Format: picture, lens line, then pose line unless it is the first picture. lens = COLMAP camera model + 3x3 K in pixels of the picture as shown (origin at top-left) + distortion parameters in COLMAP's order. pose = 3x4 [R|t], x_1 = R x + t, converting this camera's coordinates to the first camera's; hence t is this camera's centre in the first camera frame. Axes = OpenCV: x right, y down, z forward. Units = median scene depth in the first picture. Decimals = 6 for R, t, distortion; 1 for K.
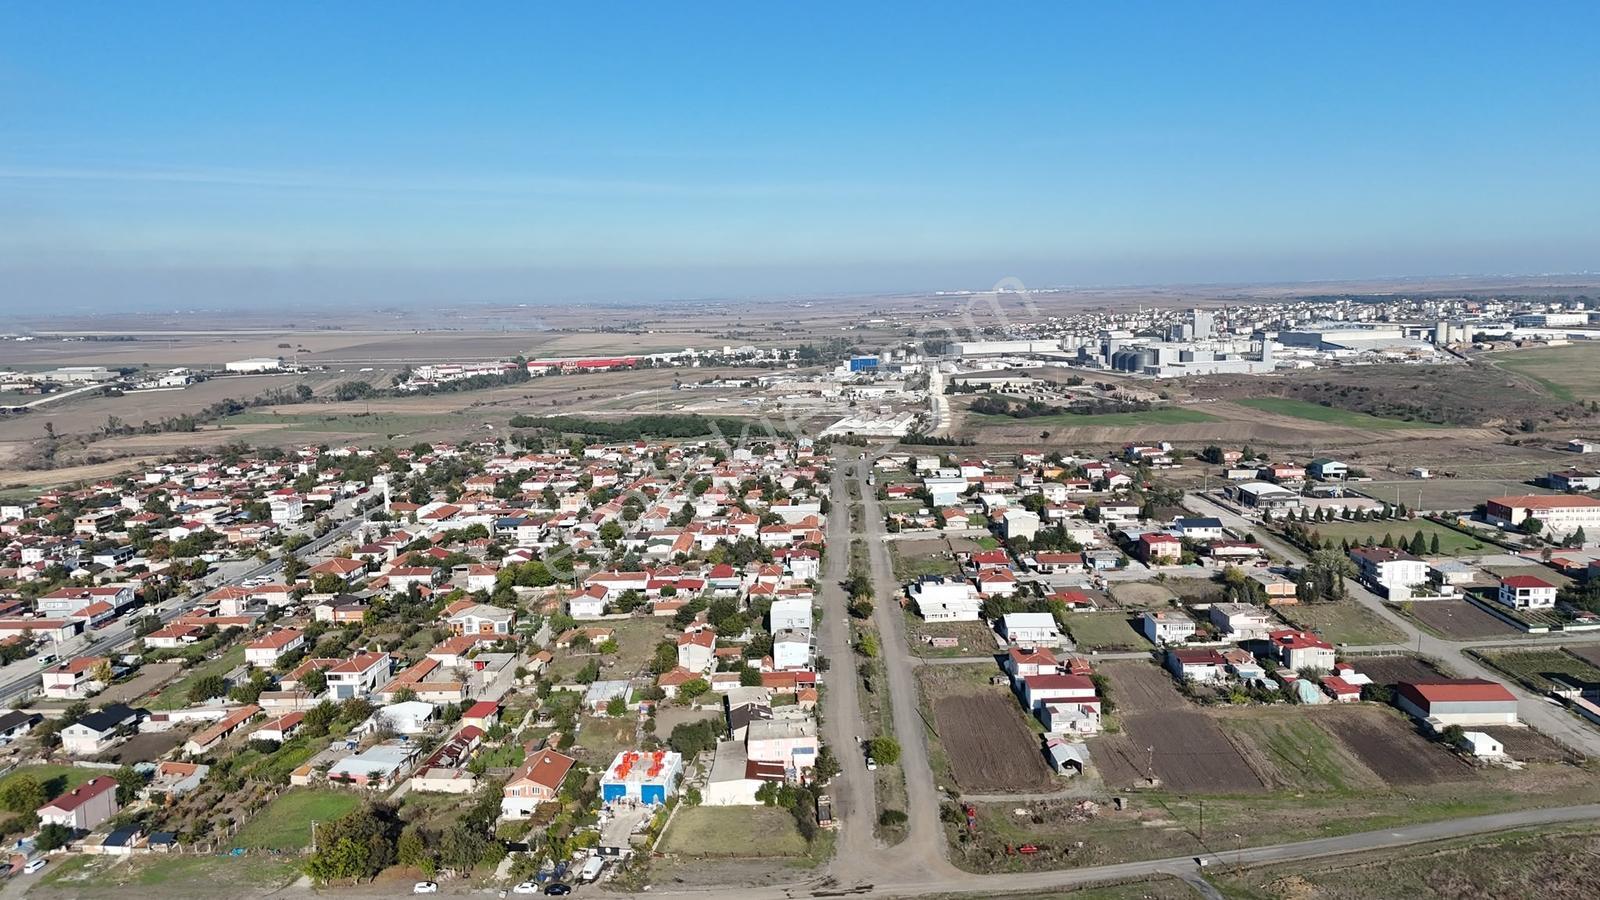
lens RADIAL K [[1178.0, 0, 803.0], [0, 1178.0, 439.4], [0, 0, 1]] dist [0.095963, -0.104979]
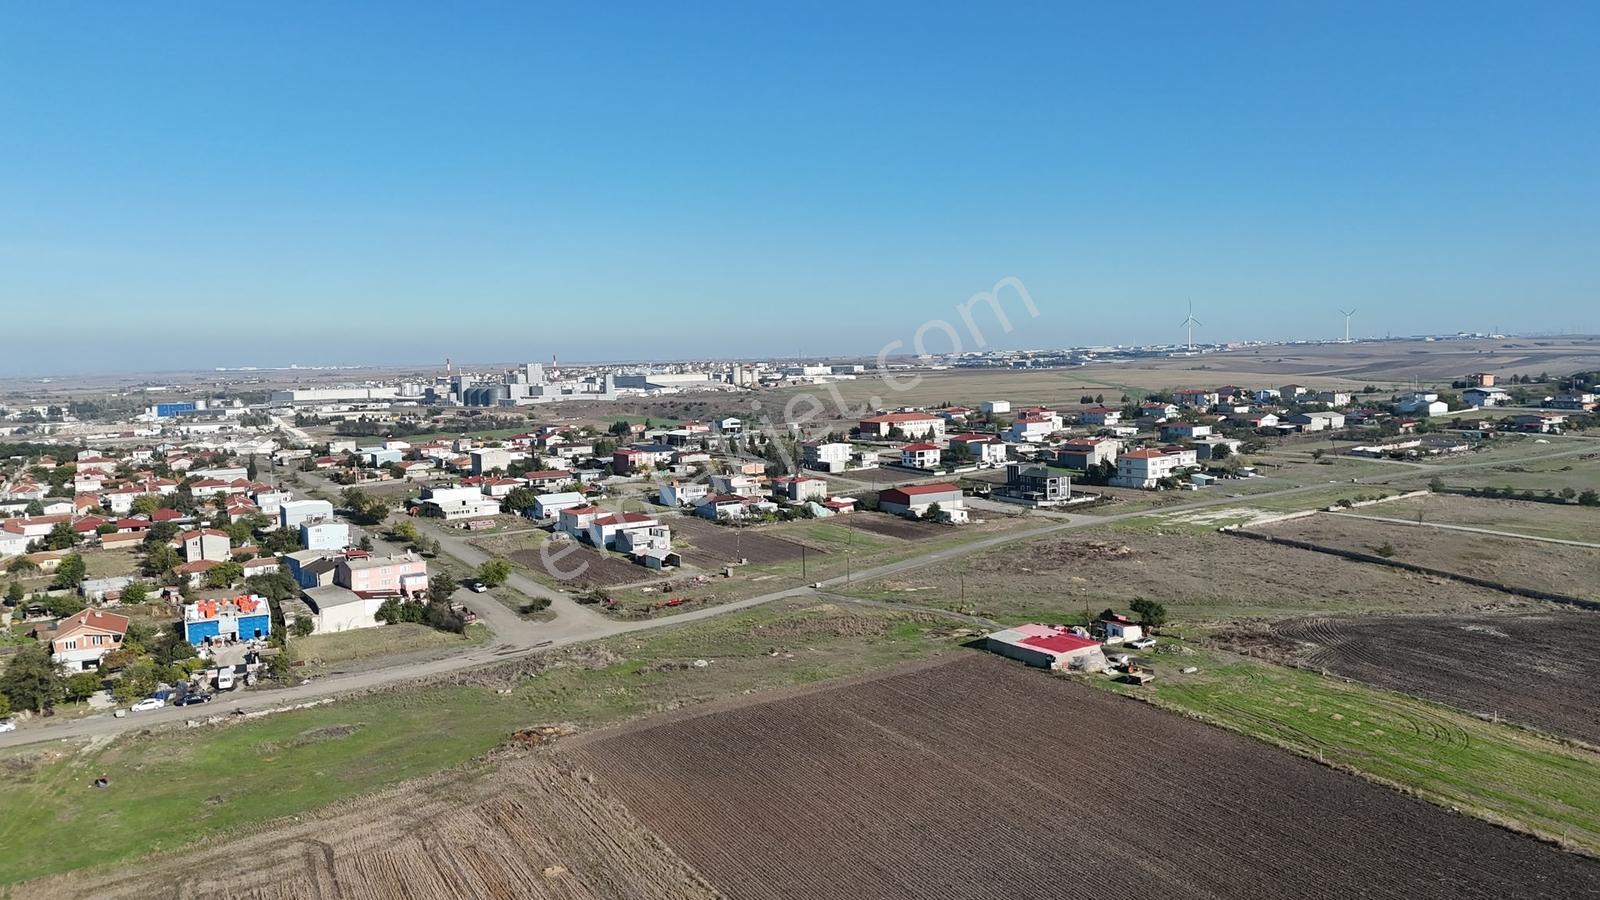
lens RADIAL K [[1178.7, 0, 802.5], [0, 1178.7, 448.3], [0, 0, 1]] dist [0.063981, -0.033071]
pose [[0.840860, -0.038423, 0.539887, -0.145550], [0.071323, 0.996645, -0.040154, 0.129482], [-0.536533, 0.072270, 0.840779, 0.012260]]
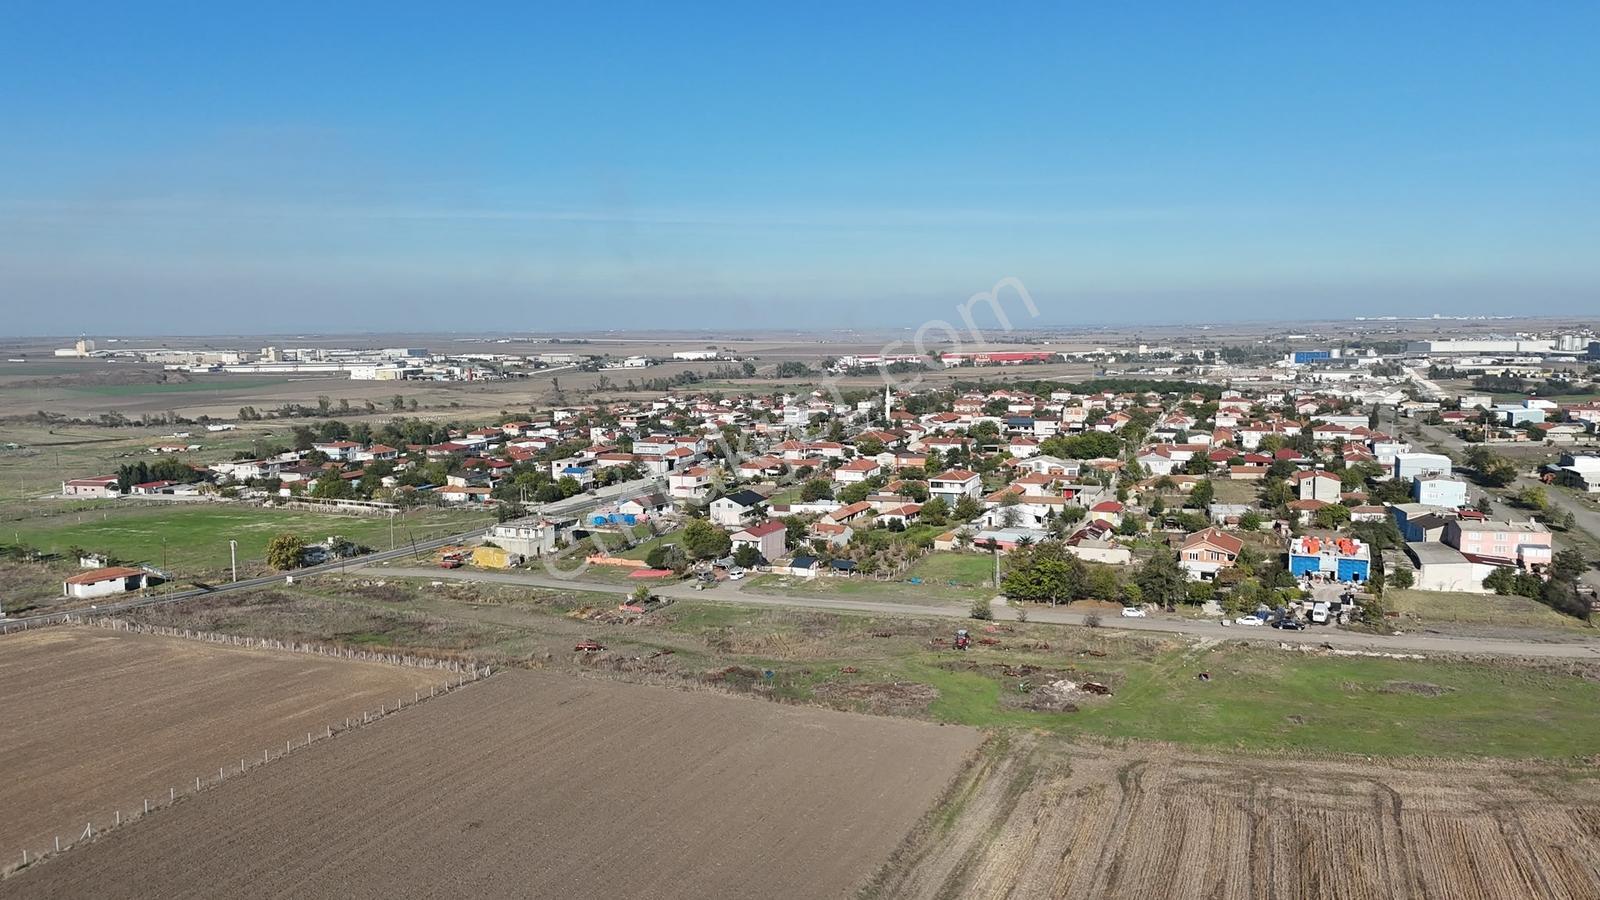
lens RADIAL K [[1178.4, 0, 799.2], [0, 1178.4, 443.3], [0, 0, 1]] dist [0.092987, -0.106780]
pose [[0.950102, 0.043594, -0.308878, -0.140589], [-0.050041, 0.998663, -0.012977, 0.132173], [0.307899, 0.027786, 0.951013, 0.002865]]
